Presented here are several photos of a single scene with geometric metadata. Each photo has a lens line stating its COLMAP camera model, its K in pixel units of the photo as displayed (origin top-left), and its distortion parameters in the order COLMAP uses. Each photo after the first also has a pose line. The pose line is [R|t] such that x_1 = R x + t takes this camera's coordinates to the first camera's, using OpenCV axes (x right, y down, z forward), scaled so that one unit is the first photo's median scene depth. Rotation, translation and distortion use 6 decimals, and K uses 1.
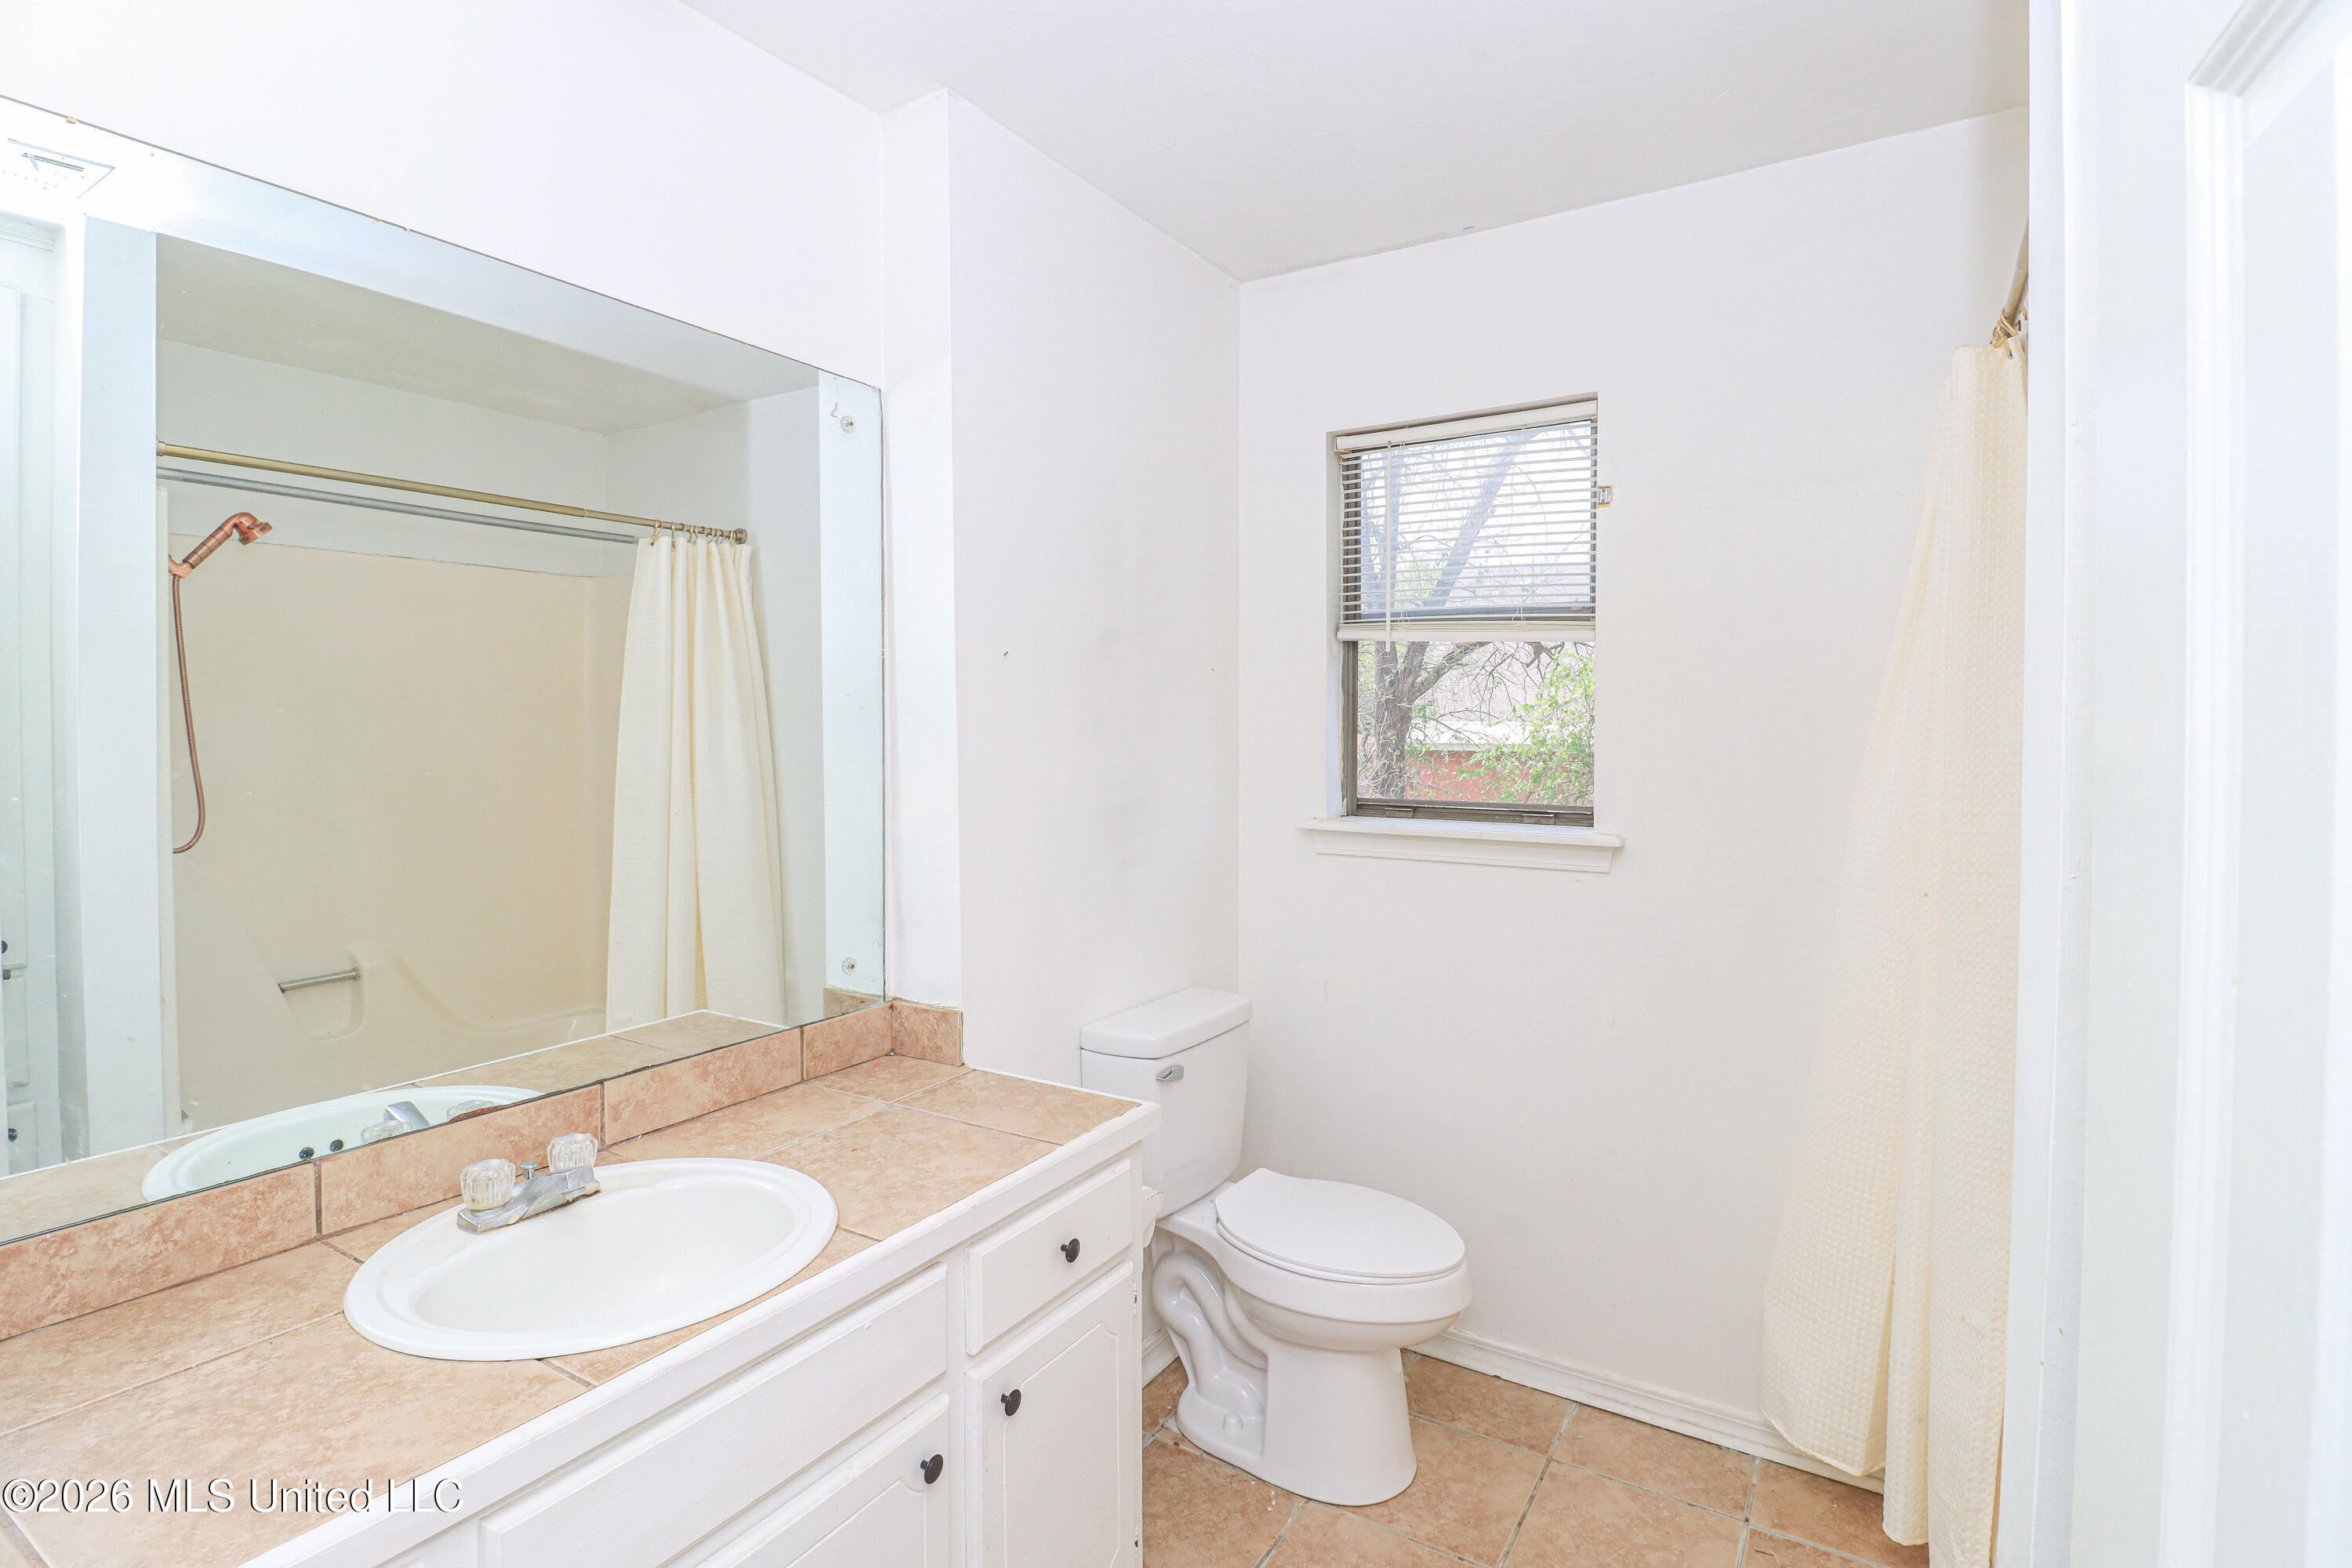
lens RADIAL K [[1108.9, 0, 1186.3], [0, 1108.9, 753.7], [0, 0, 1]] dist [0.001327, -0.013854]
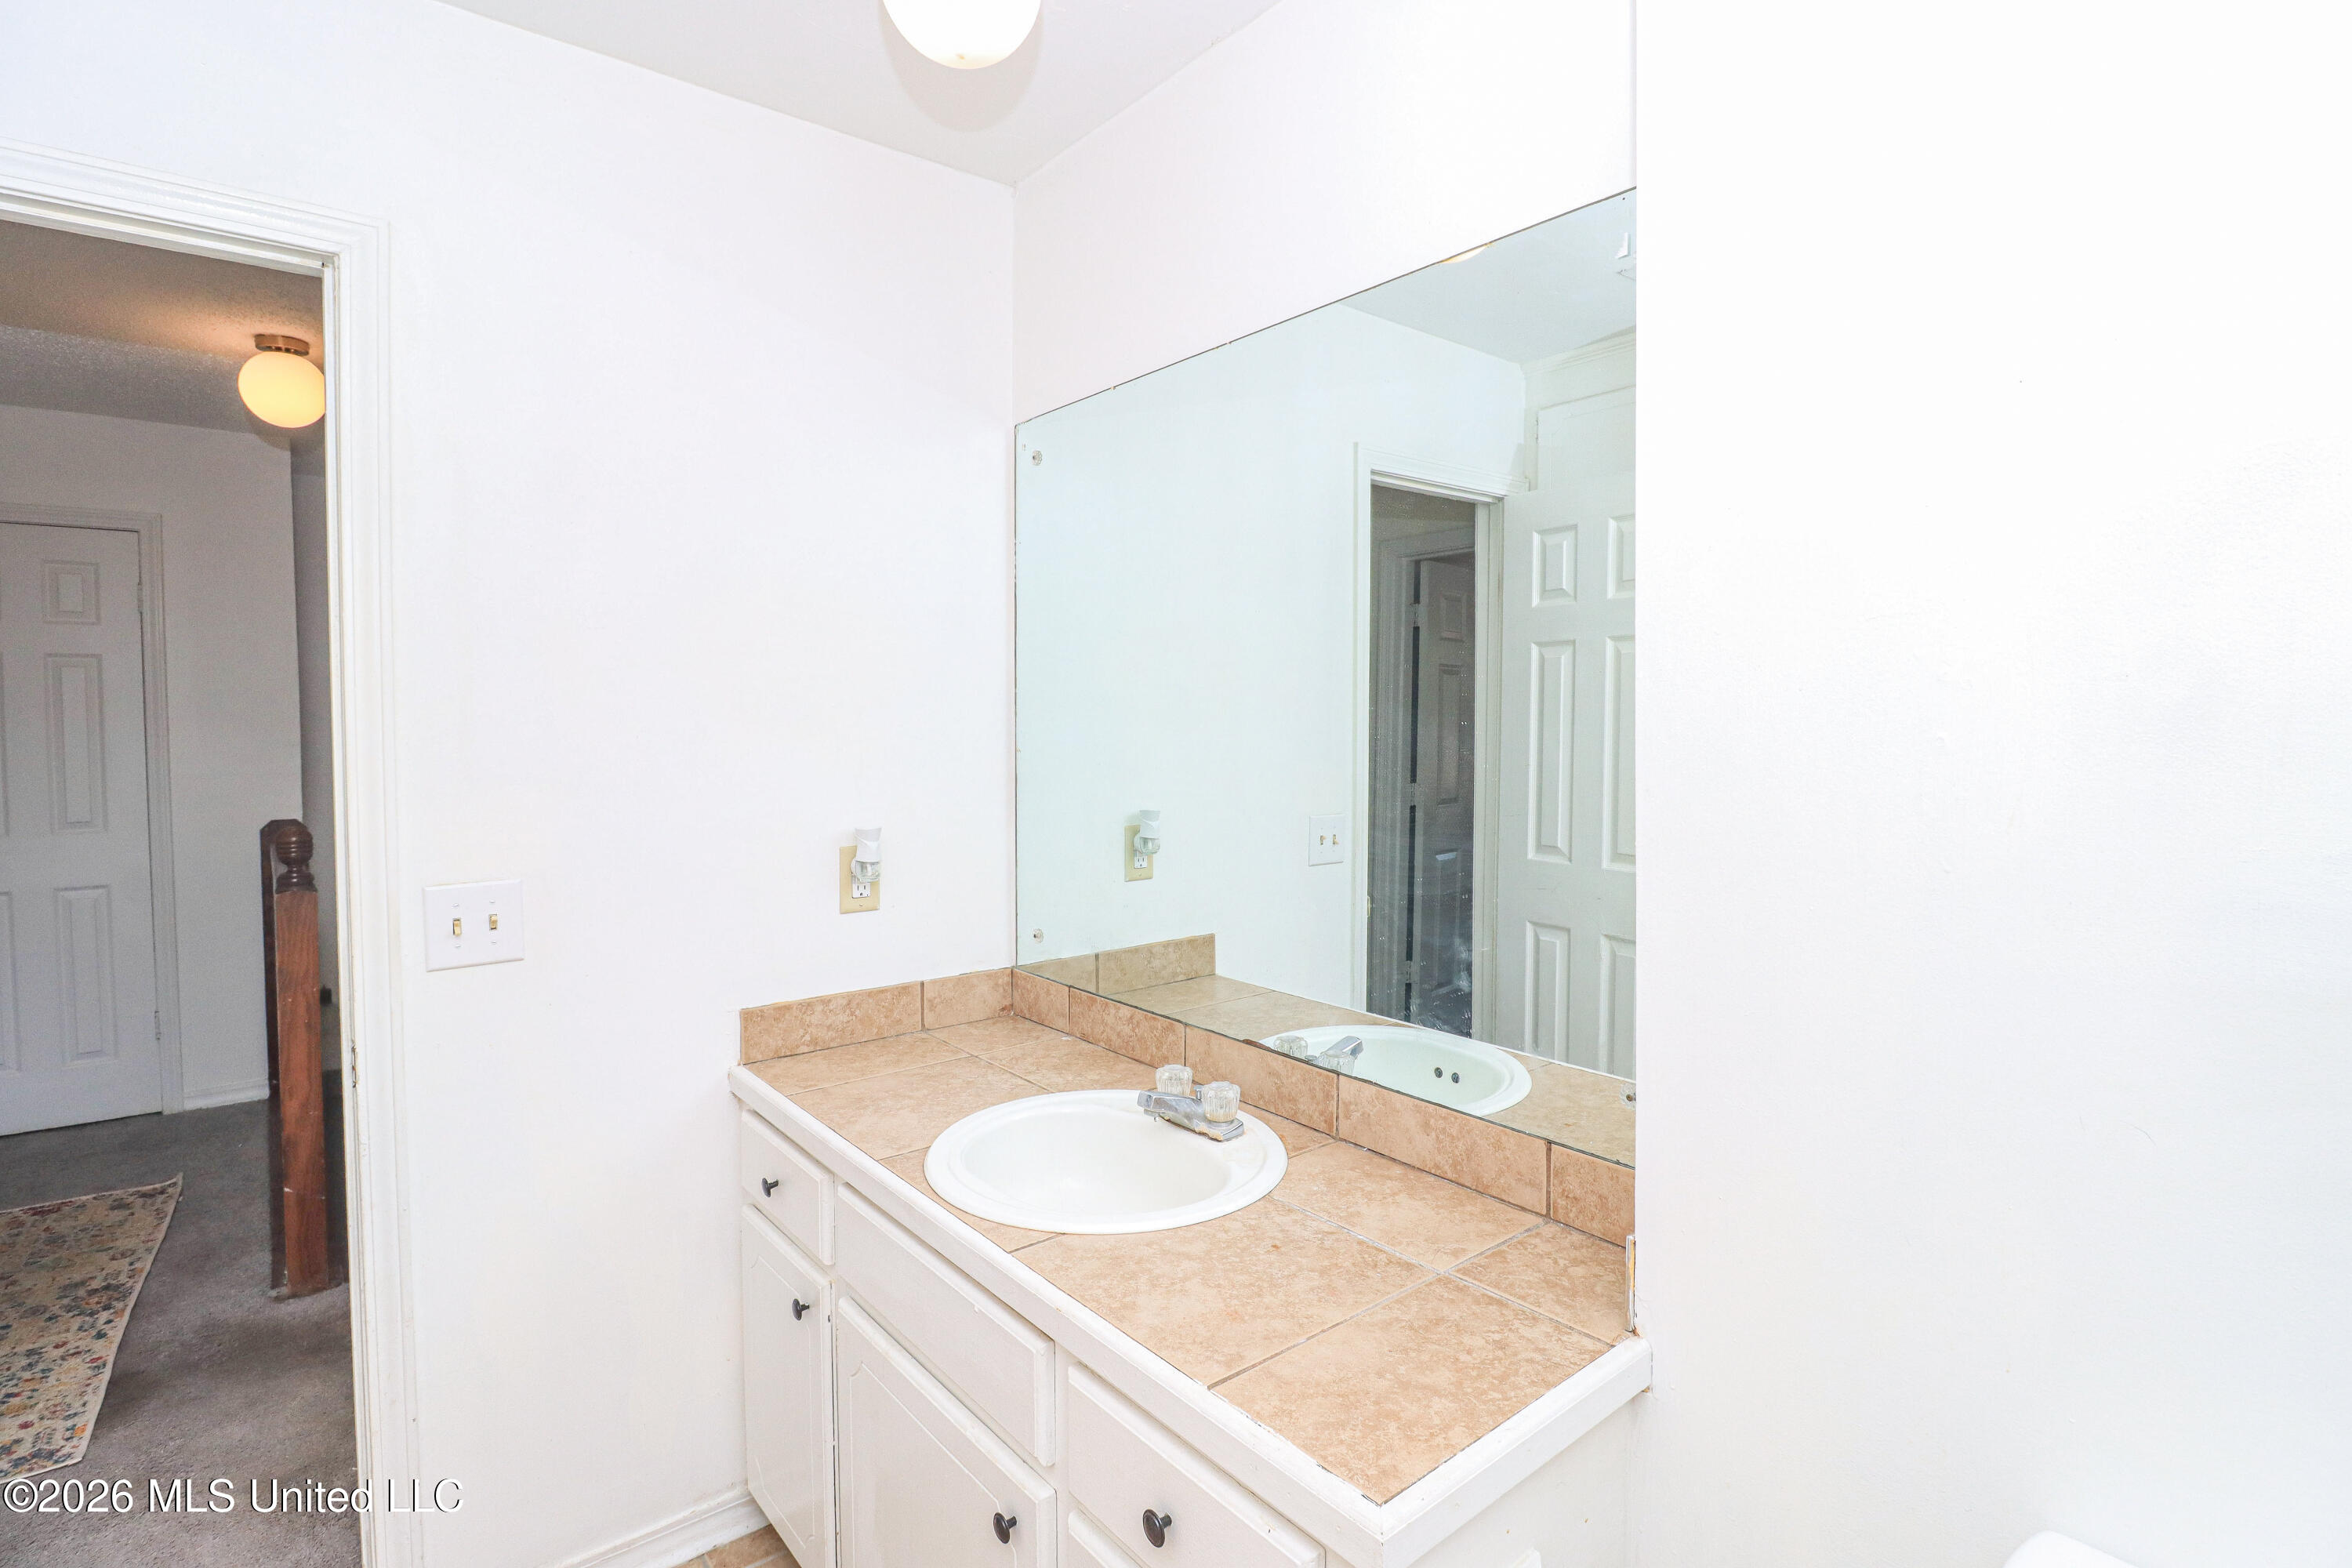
lens RADIAL K [[1108.9, 0, 1186.3], [0, 1108.9, 753.7], [0, 0, 1]] dist [0.001327, -0.013854]
pose [[-0.308810, 0.028030, -0.950711, 0.468355], [-0.022985, 0.999054, 0.036921, -0.034957], [0.950846, 0.033254, -0.307874, 1.120017]]
